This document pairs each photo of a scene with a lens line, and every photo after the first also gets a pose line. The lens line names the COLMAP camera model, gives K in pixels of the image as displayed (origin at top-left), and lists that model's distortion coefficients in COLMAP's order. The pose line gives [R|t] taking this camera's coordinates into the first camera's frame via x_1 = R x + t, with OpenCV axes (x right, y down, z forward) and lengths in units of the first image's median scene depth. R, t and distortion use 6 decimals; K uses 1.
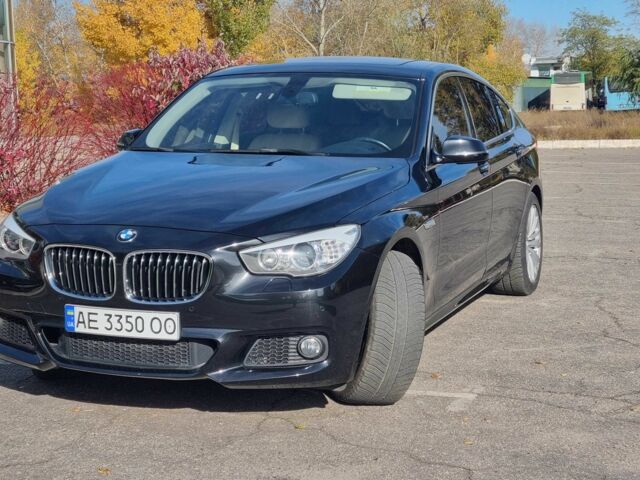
lens RADIAL K [[1274.0, 0, 320.0], [0, 1274.0, 240.0], [0, 0, 1]] dist [0.074150, 0.195325]
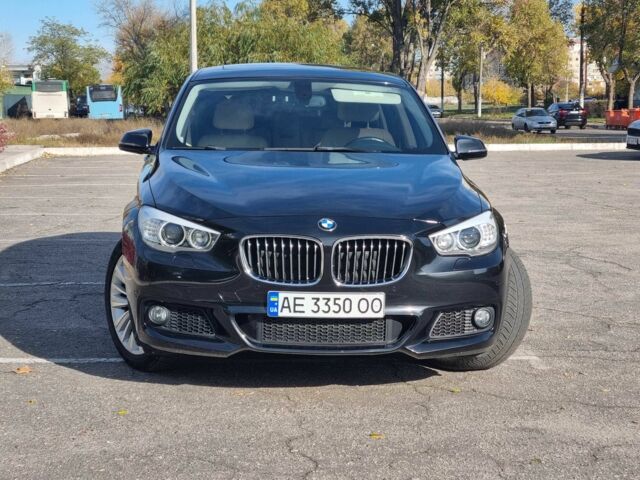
lens RADIAL K [[1274.0, 0, 320.0], [0, 1274.0, 240.0], [0, 0, 1]] dist [0.074150, 0.195325]
pose [[0.912211, -0.029473, 0.408660, -0.593858], [0.032215, 0.999481, 0.000175, 0.008865], [-0.408453, 0.013005, 0.912687, 0.013089]]
